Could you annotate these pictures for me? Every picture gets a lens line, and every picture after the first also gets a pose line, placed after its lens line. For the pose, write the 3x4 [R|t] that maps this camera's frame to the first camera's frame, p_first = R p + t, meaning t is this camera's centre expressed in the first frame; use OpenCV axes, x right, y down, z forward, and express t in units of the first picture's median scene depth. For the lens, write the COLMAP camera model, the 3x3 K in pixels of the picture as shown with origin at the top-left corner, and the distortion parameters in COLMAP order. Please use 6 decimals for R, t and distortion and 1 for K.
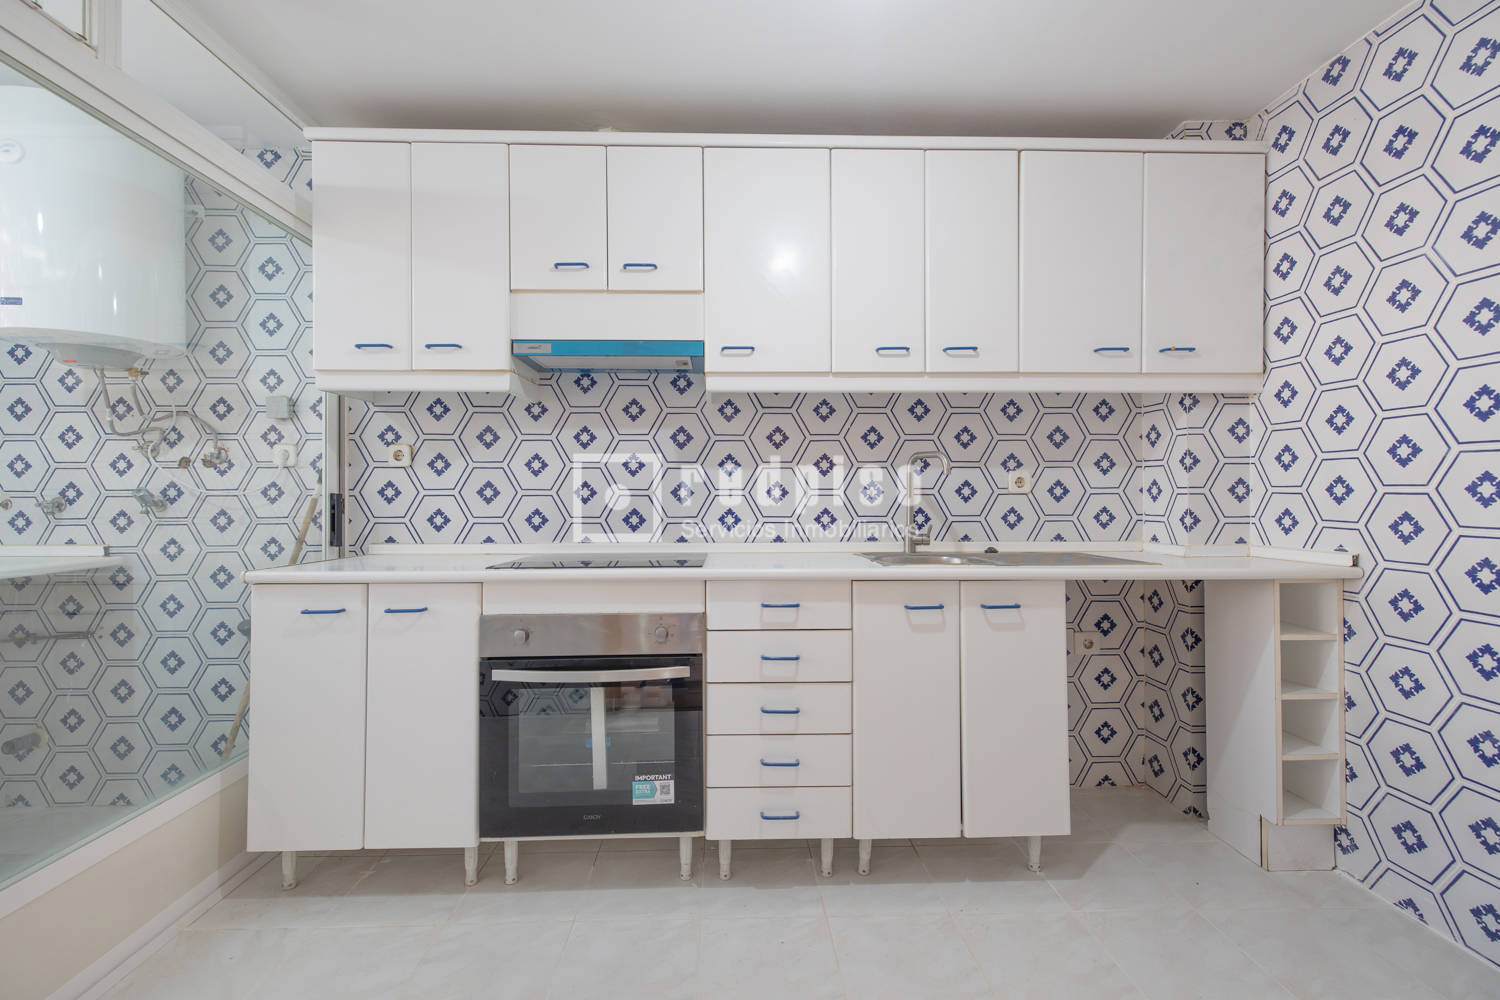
lens RADIAL K [[654.2, 0, 741.5], [0, 654.2, 493.4], [0, 0, 1]] dist [0.002400, -0.001110]
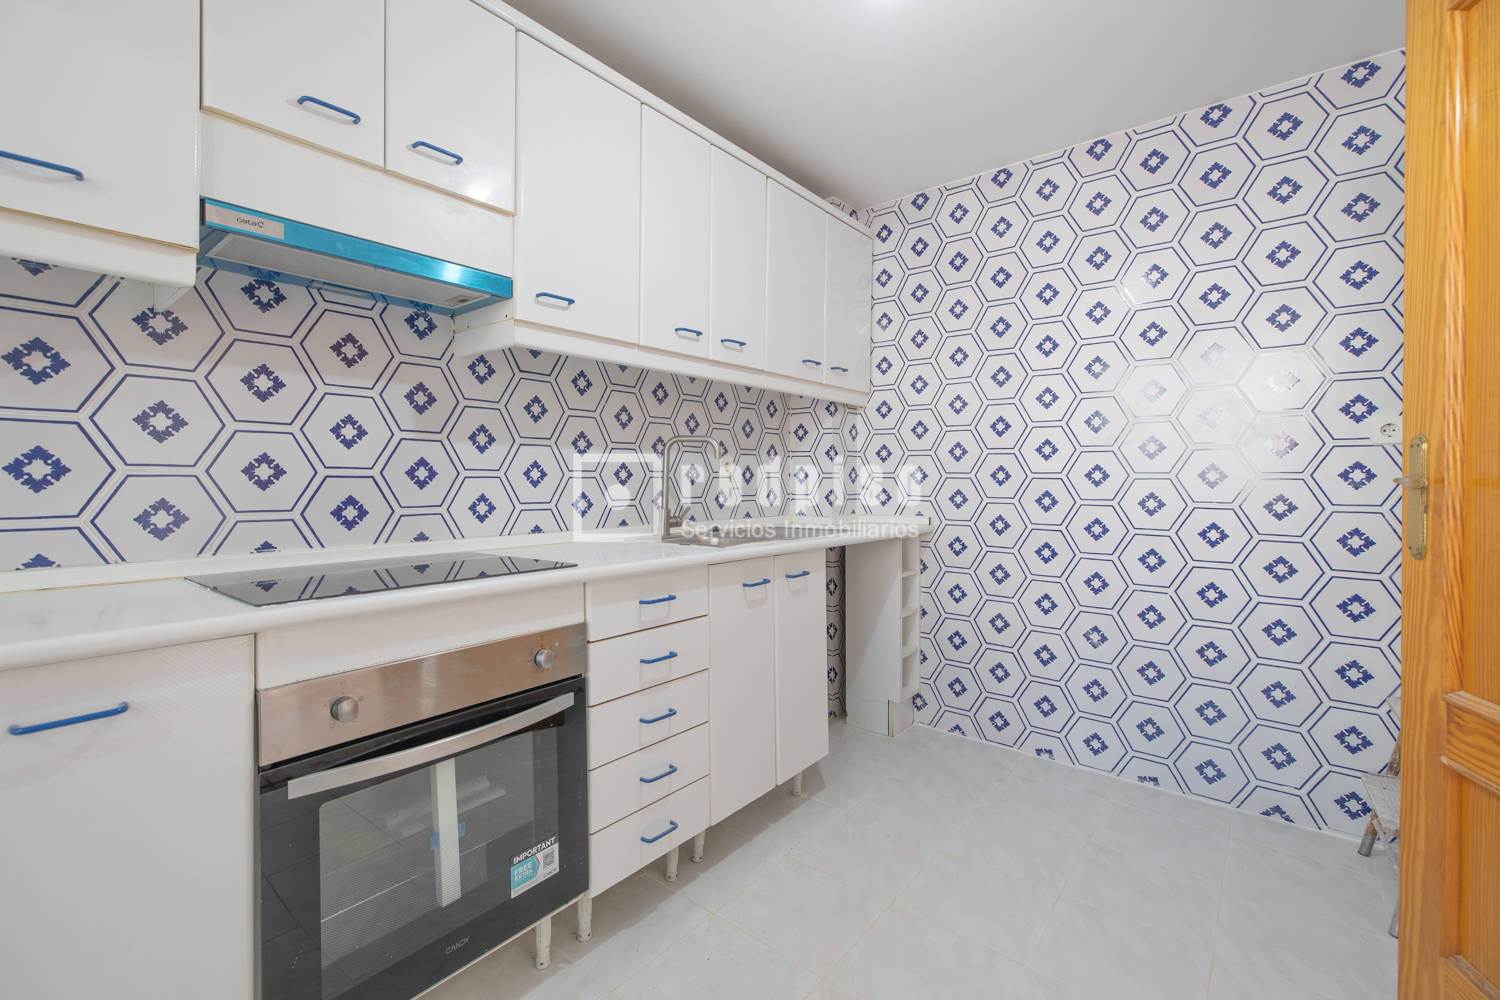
lens RADIAL K [[654.2, 0, 754.2], [0, 654.2, 484.1], [0, 0, 1]] dist [0.002400, -0.001110]
pose [[0.648209, -0.003203, 0.761456, -0.535976], [-0.005767, 0.999942, 0.009115, 0.002897], [-0.761441, -0.010300, 0.648153, 0.315785]]
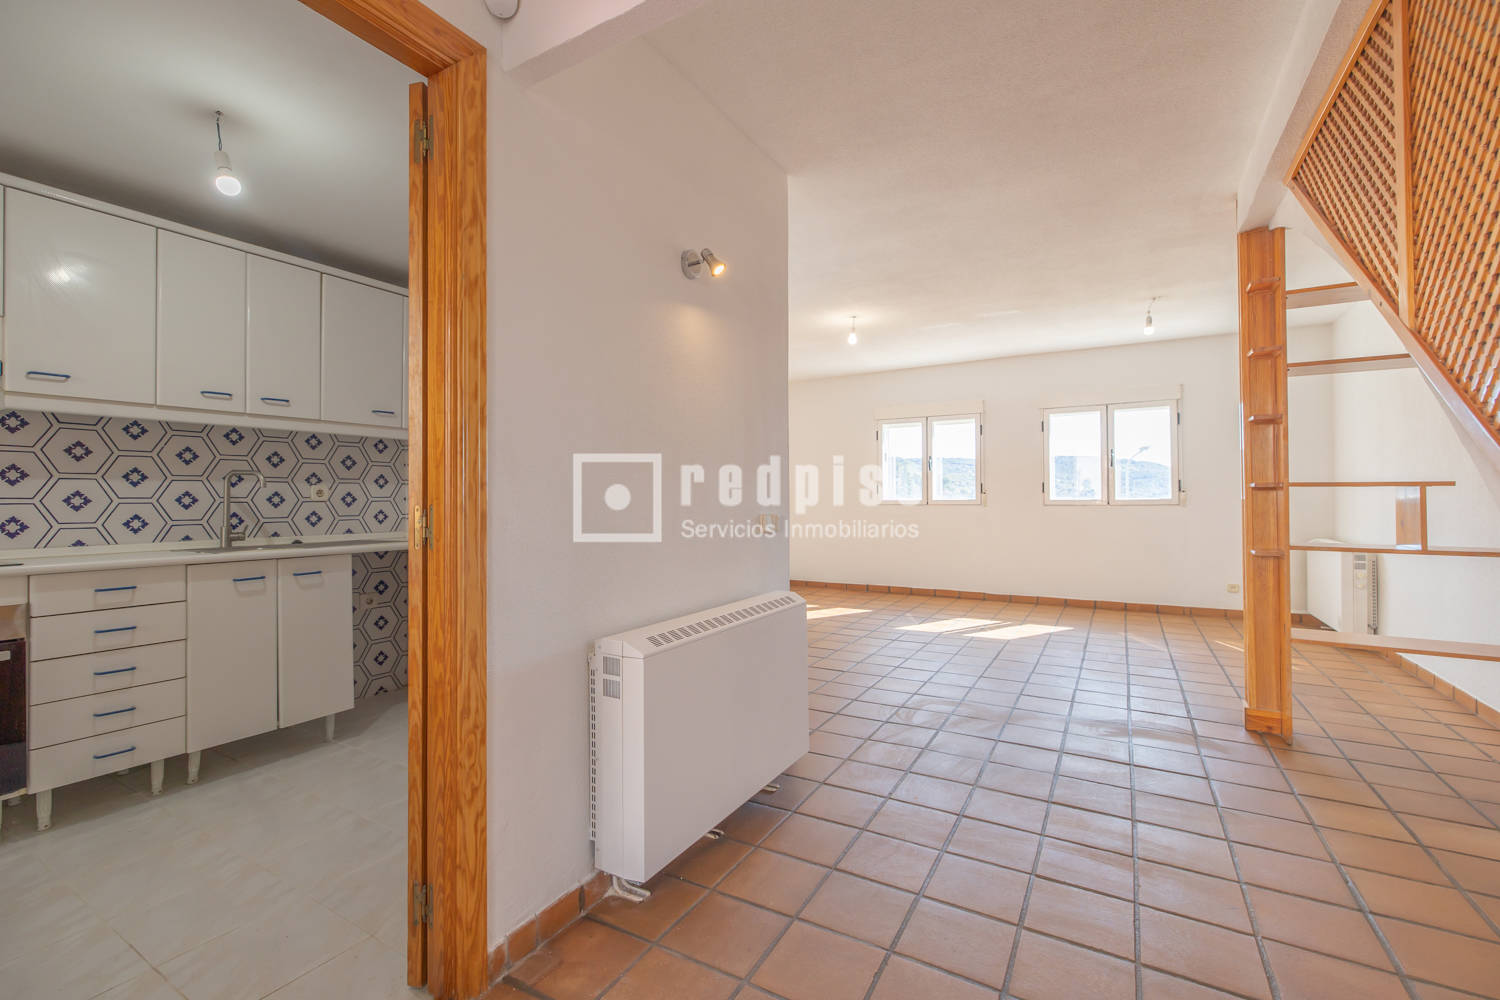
lens RADIAL K [[654.2, 0, 759.8], [0, 654.2, 492.4], [0, 0, 1]] dist [0.002400, -0.001110]
pose [[0.536130, 0.008467, 0.844093, -0.346516], [0.001475, 0.999939, -0.010967, -0.002627], [-0.844134, 0.007125, 0.536084, -0.749782]]
